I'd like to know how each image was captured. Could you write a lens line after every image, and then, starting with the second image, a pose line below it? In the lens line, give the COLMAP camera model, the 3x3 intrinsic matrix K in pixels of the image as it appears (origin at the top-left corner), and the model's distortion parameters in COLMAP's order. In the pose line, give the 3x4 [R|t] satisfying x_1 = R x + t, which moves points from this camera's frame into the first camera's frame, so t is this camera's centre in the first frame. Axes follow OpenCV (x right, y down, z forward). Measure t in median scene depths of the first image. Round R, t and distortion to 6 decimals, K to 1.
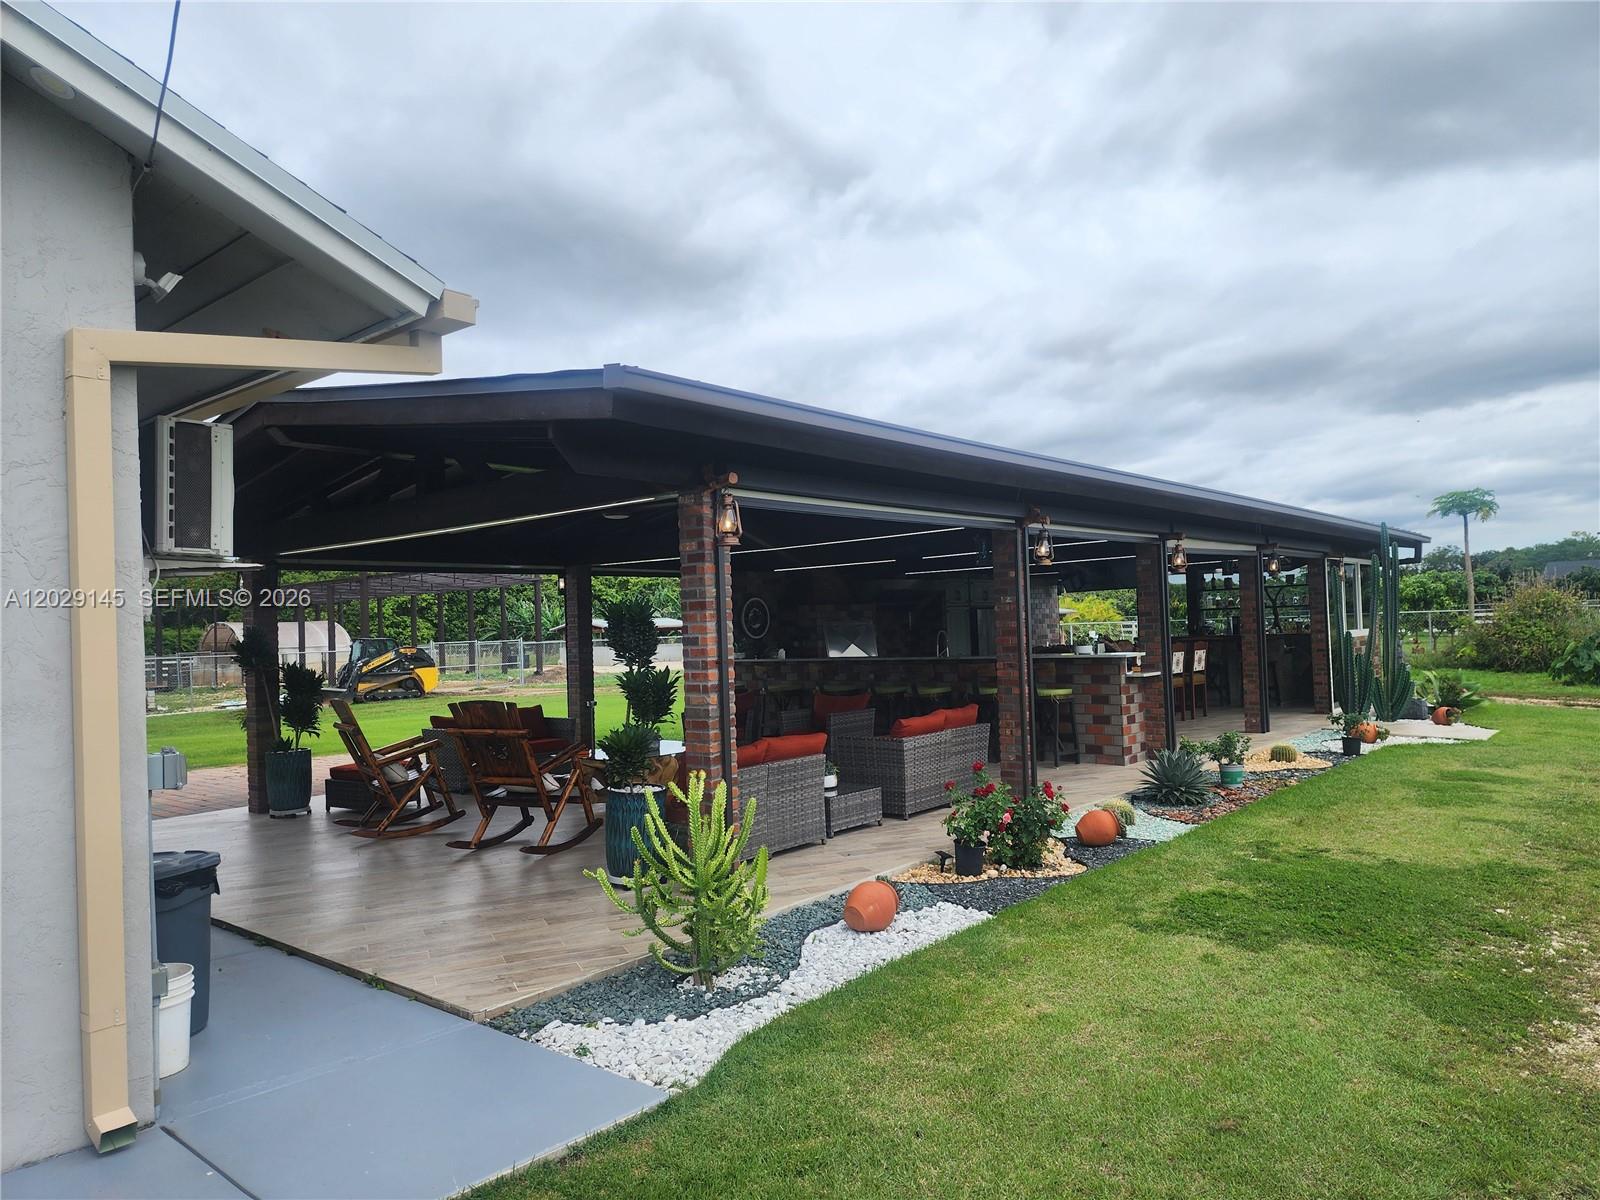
lens RADIAL K [[1079.0, 0, 813.8], [0, 1079.0, 604.3], [0, 0, 1]] dist [0.090305, -0.100510]
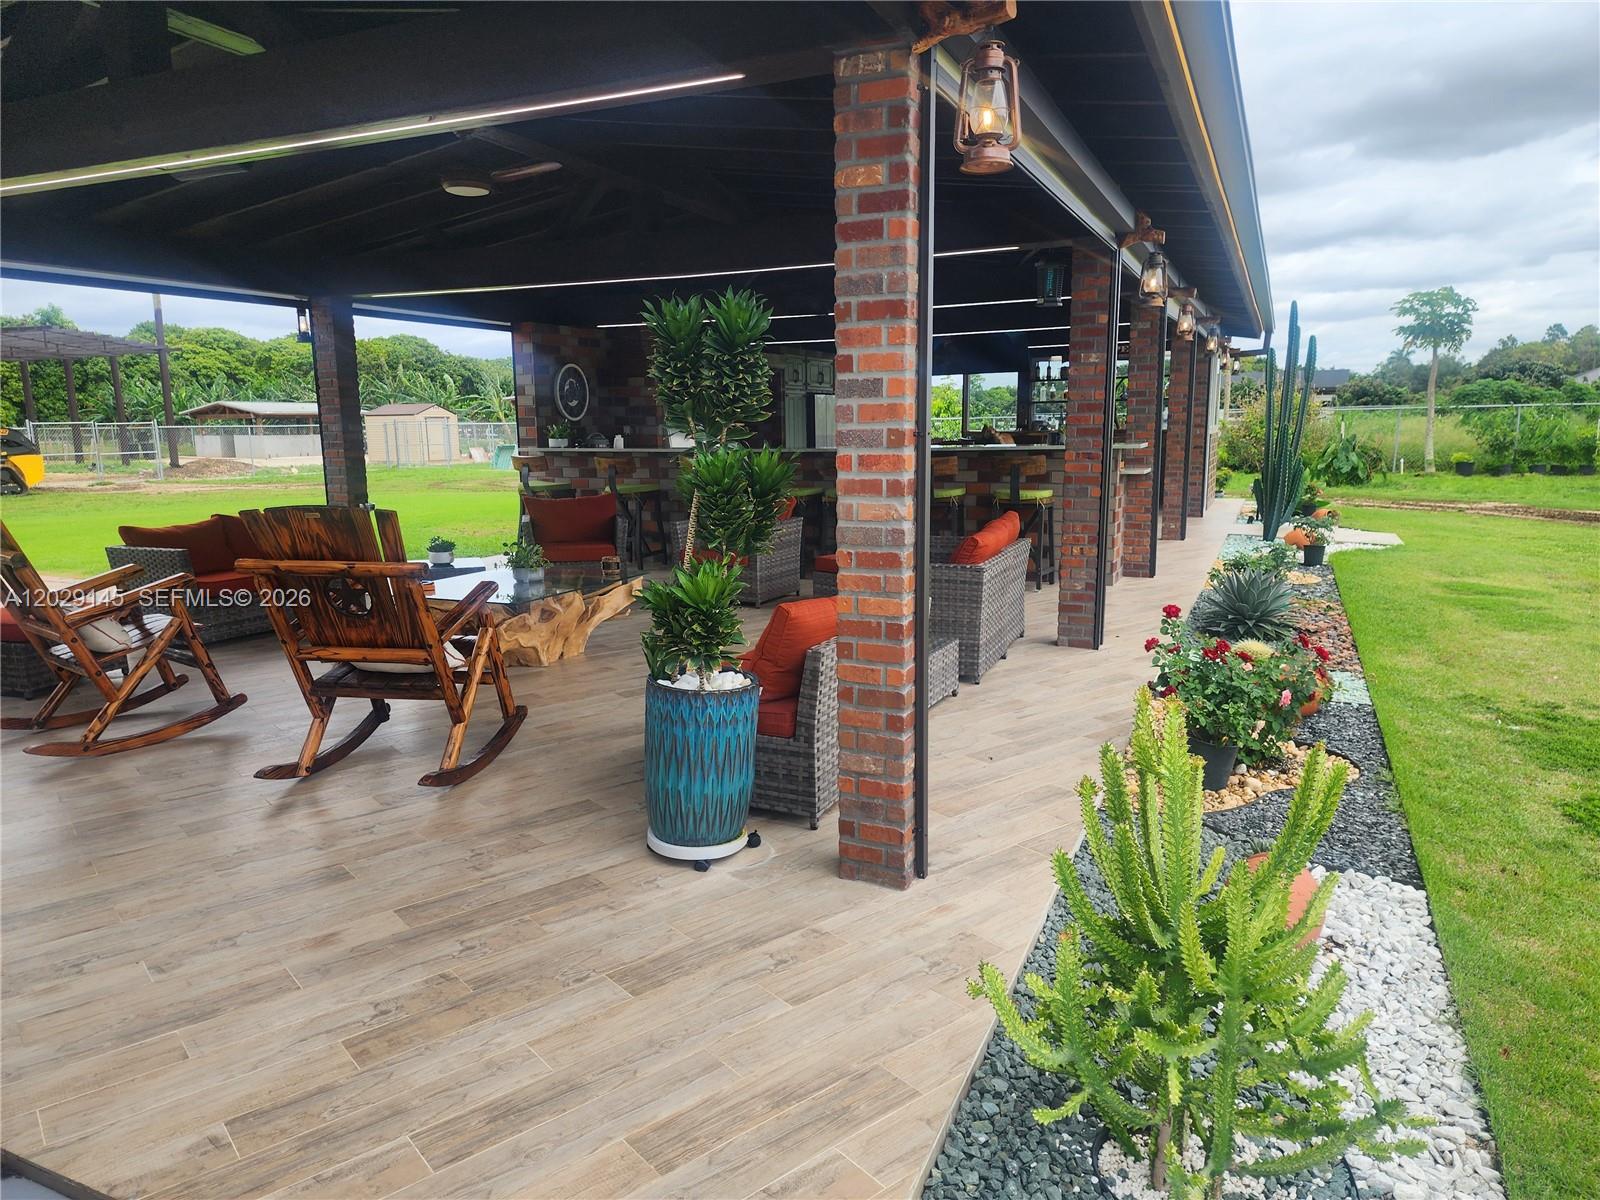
lens RADIAL K [[1083.9, 0, 798.3], [0, 1083.9, 618.6], [0, 0, 1]] dist [0.068500, -0.054439]
pose [[0.960973, -0.027472, 0.275275, -0.114972], [-0.026655, 0.981233, 0.190977, 0.018116], [-0.275355, -0.190861, 0.942206, 0.220545]]
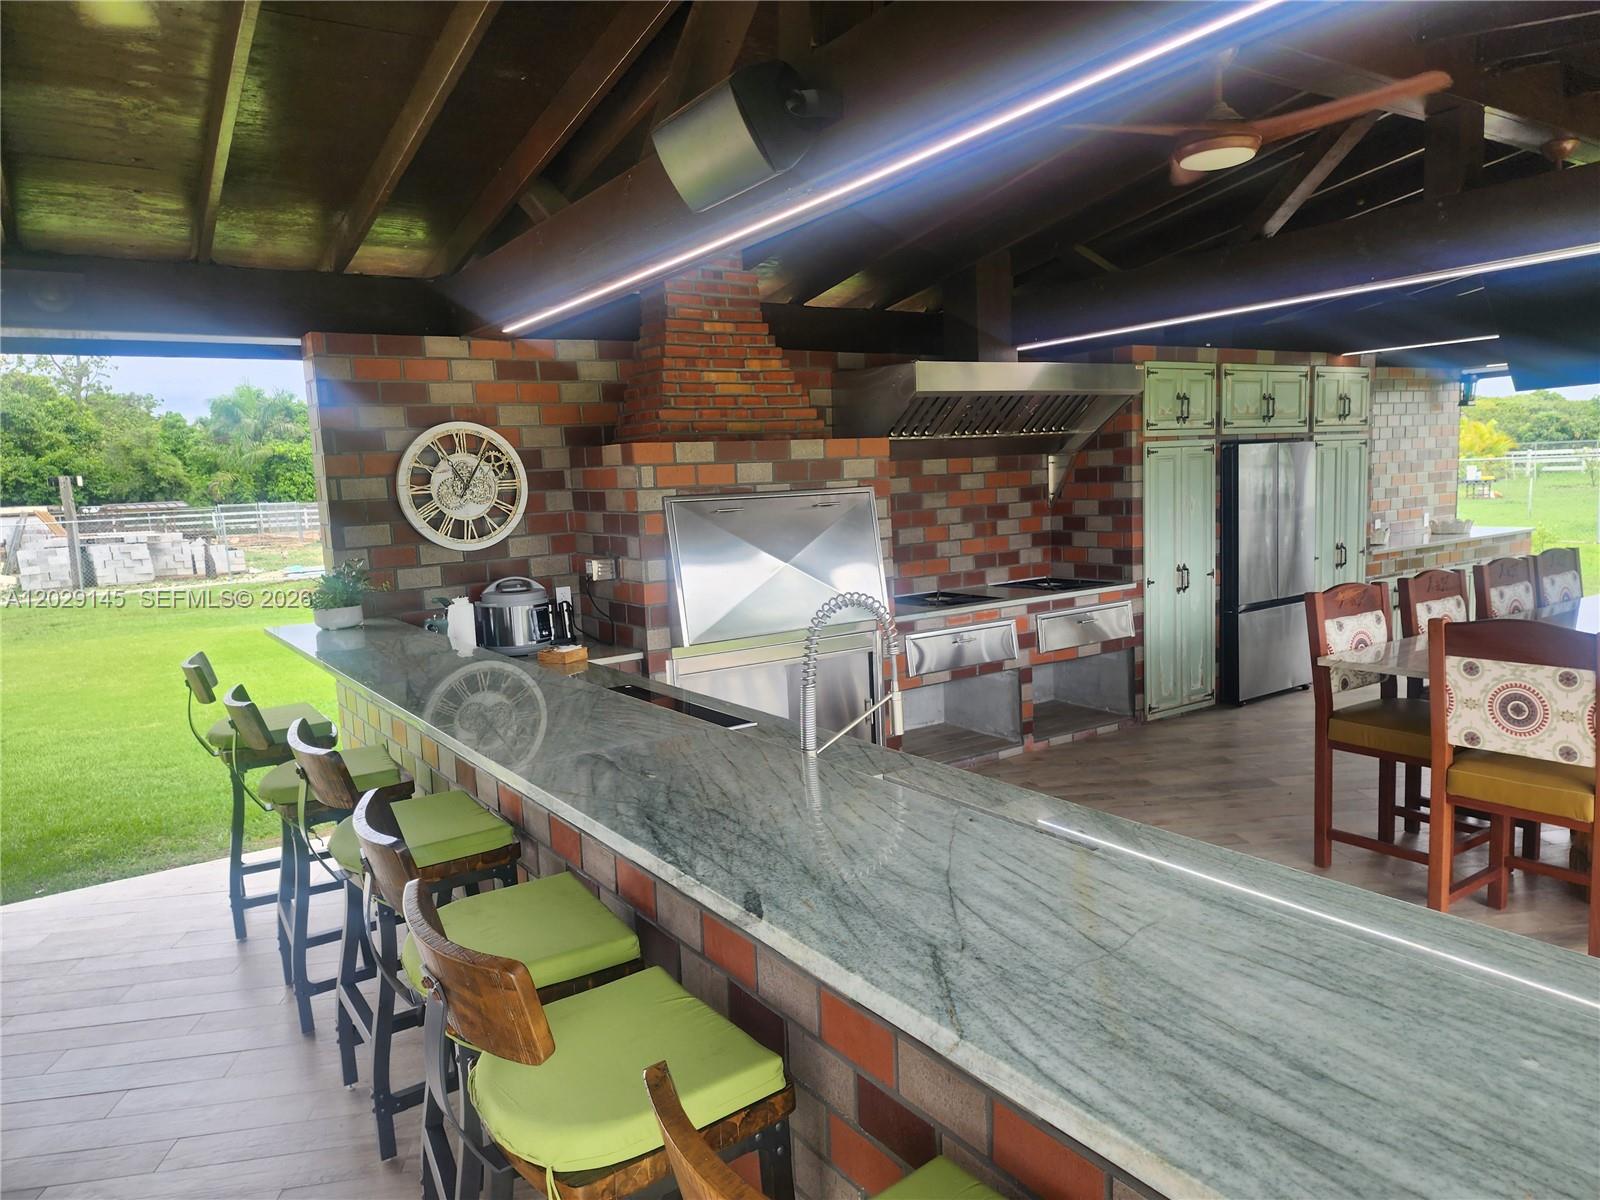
lens RADIAL K [[1066.5, 0, 814.6], [0, 1066.5, 635.2], [0, 0, 1]] dist [0.086844, -0.093484]
pose [[0.963312, 0.033265, -0.266313, 0.134096], [0.015469, 0.983757, 0.178835, 0.000516], [0.267936, -0.176393, 0.947151, 0.712471]]
